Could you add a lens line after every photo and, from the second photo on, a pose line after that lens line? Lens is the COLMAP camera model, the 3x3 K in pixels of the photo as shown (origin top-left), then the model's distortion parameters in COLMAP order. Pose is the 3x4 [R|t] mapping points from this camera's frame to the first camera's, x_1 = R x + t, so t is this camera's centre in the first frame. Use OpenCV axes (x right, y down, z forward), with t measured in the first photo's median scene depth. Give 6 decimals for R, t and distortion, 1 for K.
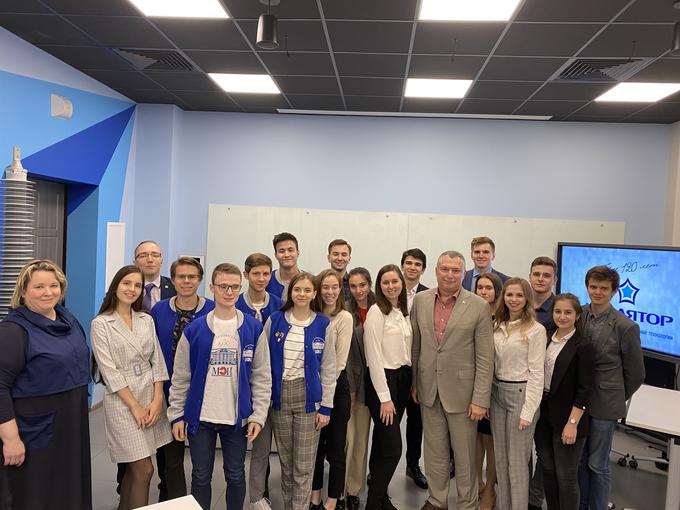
lens RADIAL K [[539.9, 0, 340.0], [0, 539.9, 255.0], [0, 0, 1]] dist [0.037269, -0.003206]
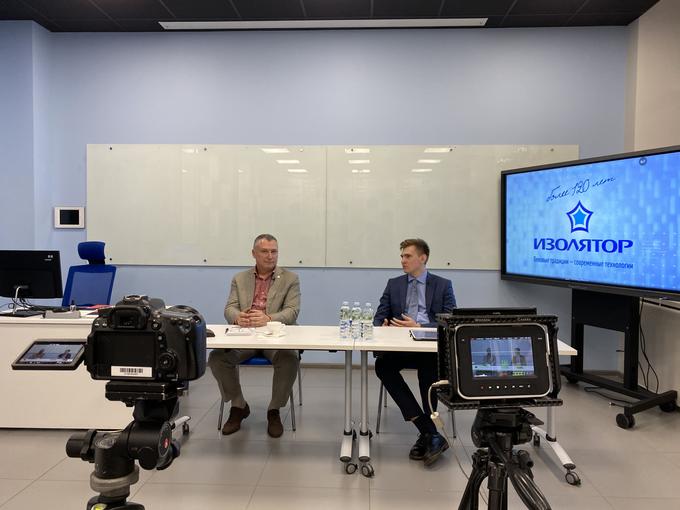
lens RADIAL K [[539.9, 0, 340.0], [0, 539.9, 255.0], [0, 0, 1]] dist [0.037269, -0.003206]
pose [[0.998905, -0.039895, 0.024427, 0.145203], [0.039757, 0.999191, 0.006101, 0.105085], [-0.024651, -0.005123, 0.999683, 0.190849]]
